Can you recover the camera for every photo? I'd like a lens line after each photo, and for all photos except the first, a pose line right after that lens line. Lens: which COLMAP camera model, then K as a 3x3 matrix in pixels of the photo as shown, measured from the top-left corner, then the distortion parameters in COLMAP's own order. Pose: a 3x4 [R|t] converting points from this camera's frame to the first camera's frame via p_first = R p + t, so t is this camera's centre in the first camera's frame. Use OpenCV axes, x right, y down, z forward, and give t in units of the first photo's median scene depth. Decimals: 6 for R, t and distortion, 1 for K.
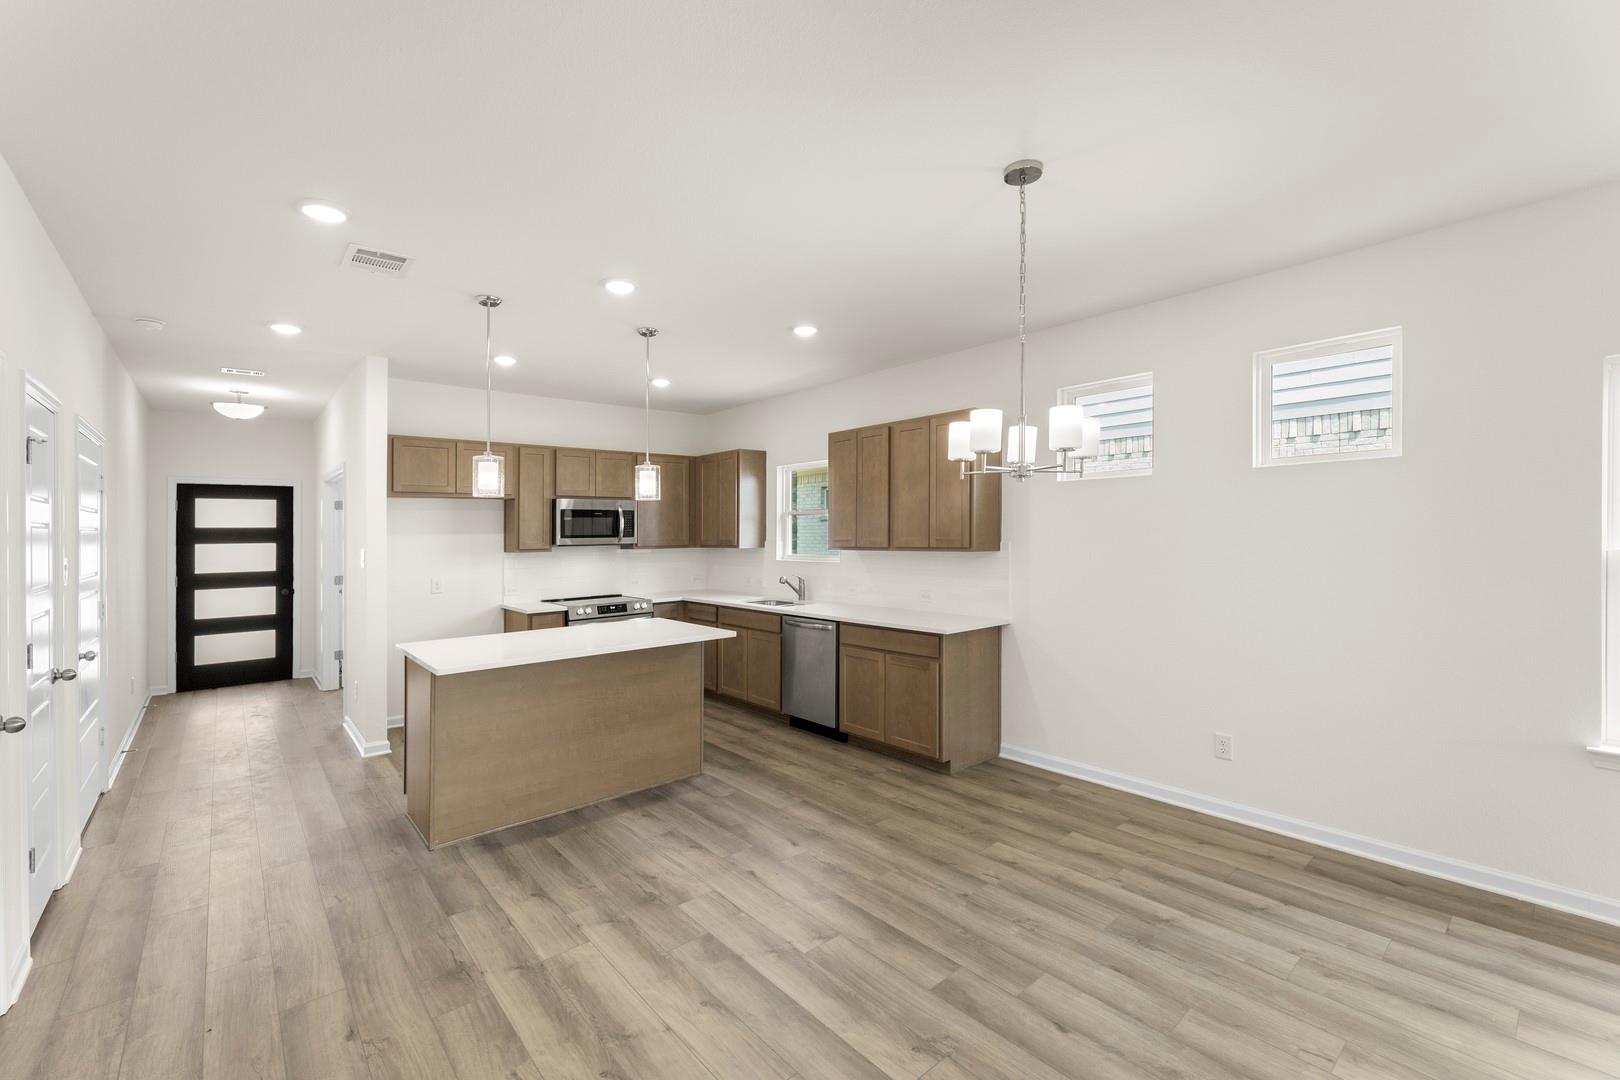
lens RADIAL K [[686.3, 0, 811.5], [0, 686.3, 534.9], [0, 0, 1]] dist [-0.004641, -0.000556]
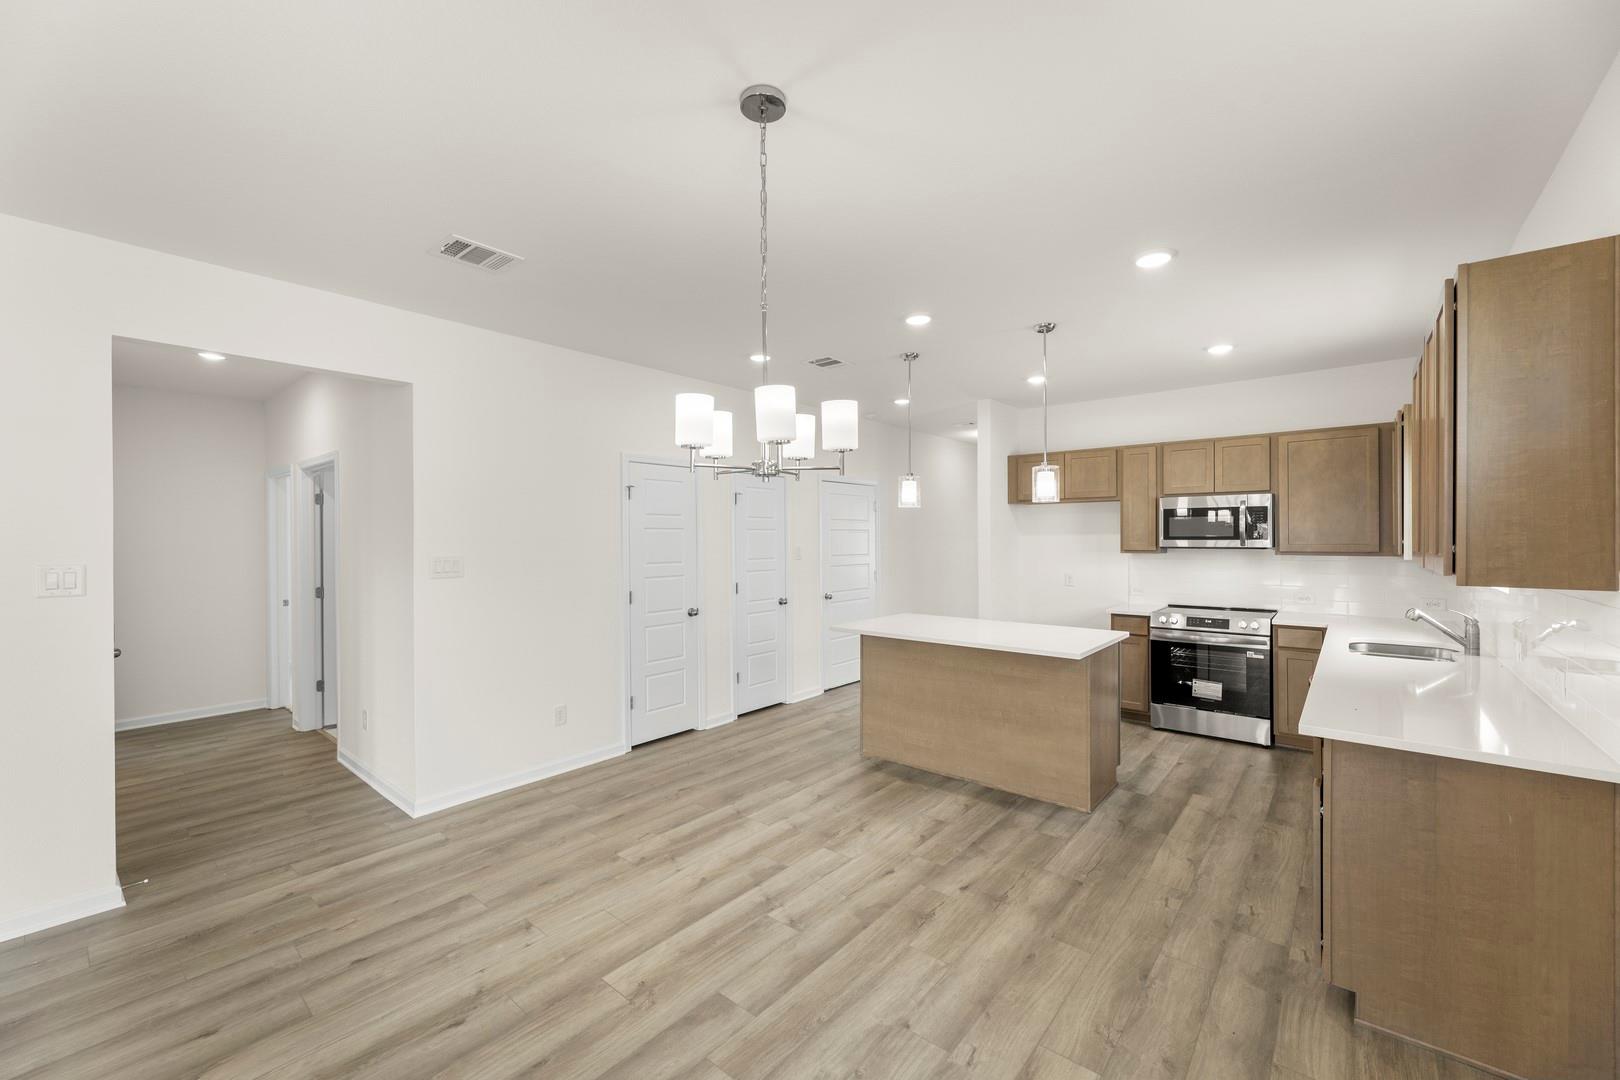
lens RADIAL K [[652.0, 0, 806.7], [0, 652.0, 533.5], [0, 0, 1]] dist [0.000614, -0.000114]
pose [[0.151760, 0.009955, -0.988367, 0.588755], [-0.001790, 0.999950, 0.009797, -0.015108], [0.988416, 0.000282, 0.151770, 0.503936]]
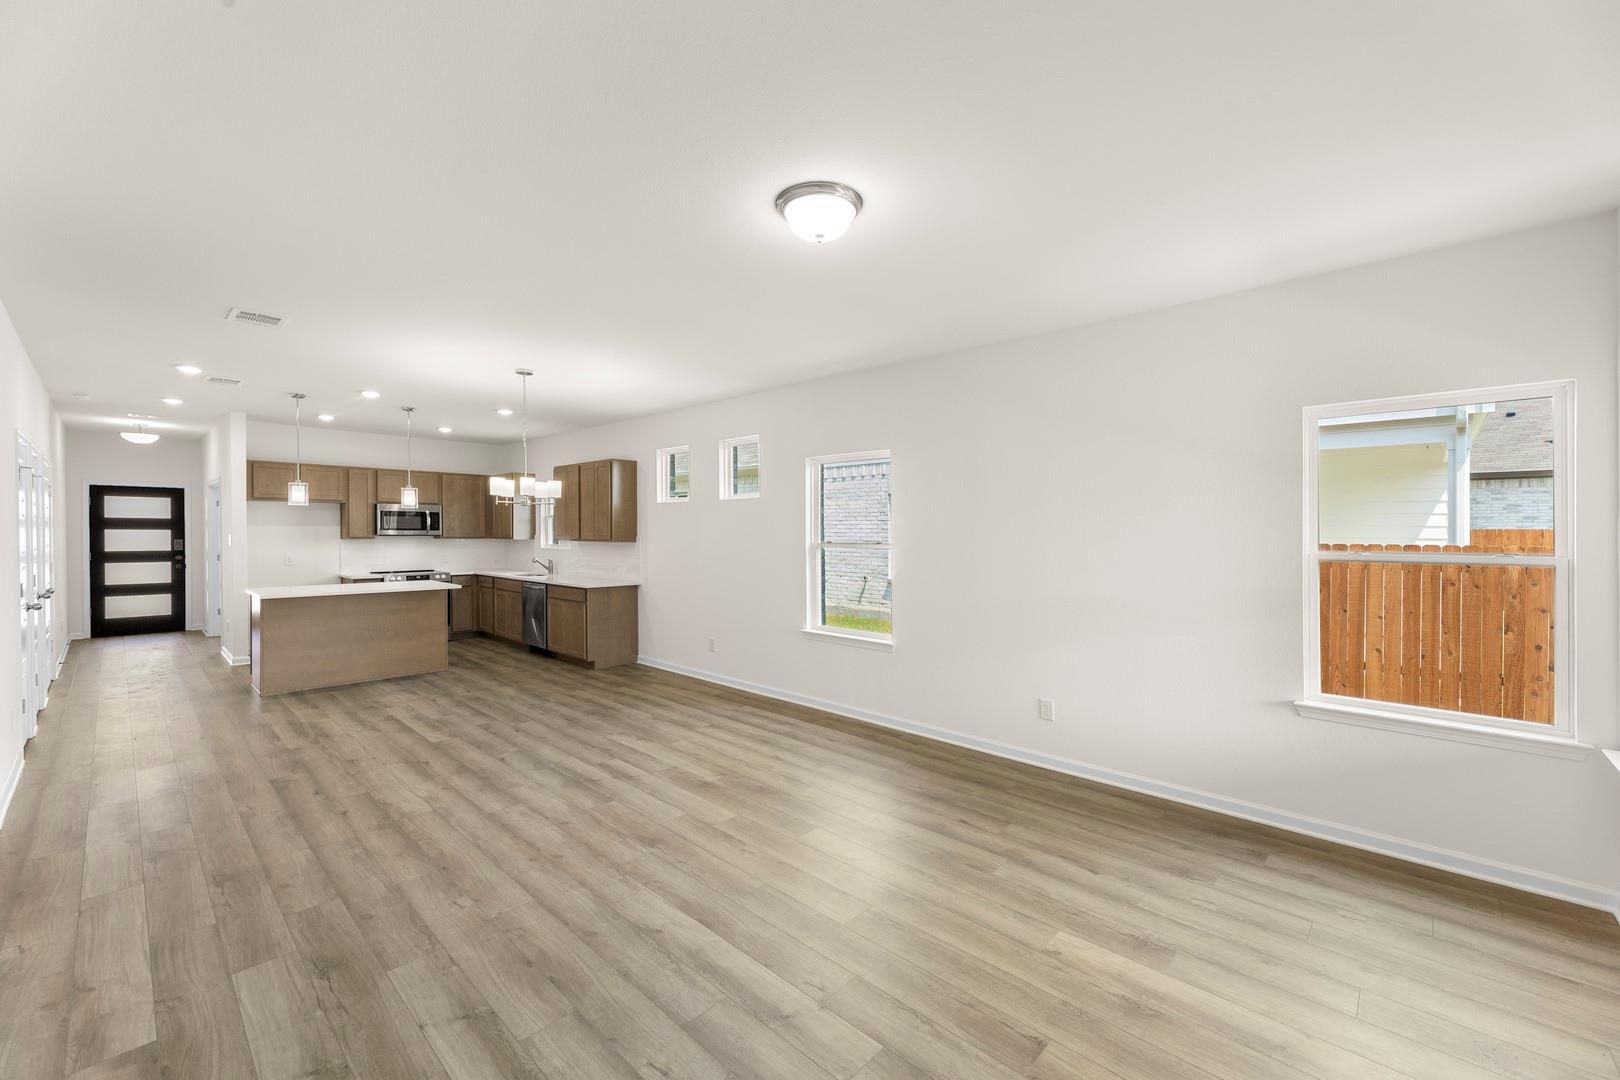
lens RADIAL K [[652.0, 0, 810.1], [0, 652.0, 554.9], [0, 0, 1]] dist [0.000614, -0.000114]
pose [[0.994165, 0.014908, 0.106834, 0.544935], [-0.018326, 0.999349, 0.031086, -0.003010], [-0.106301, -0.032863, 0.993791, -0.675573]]
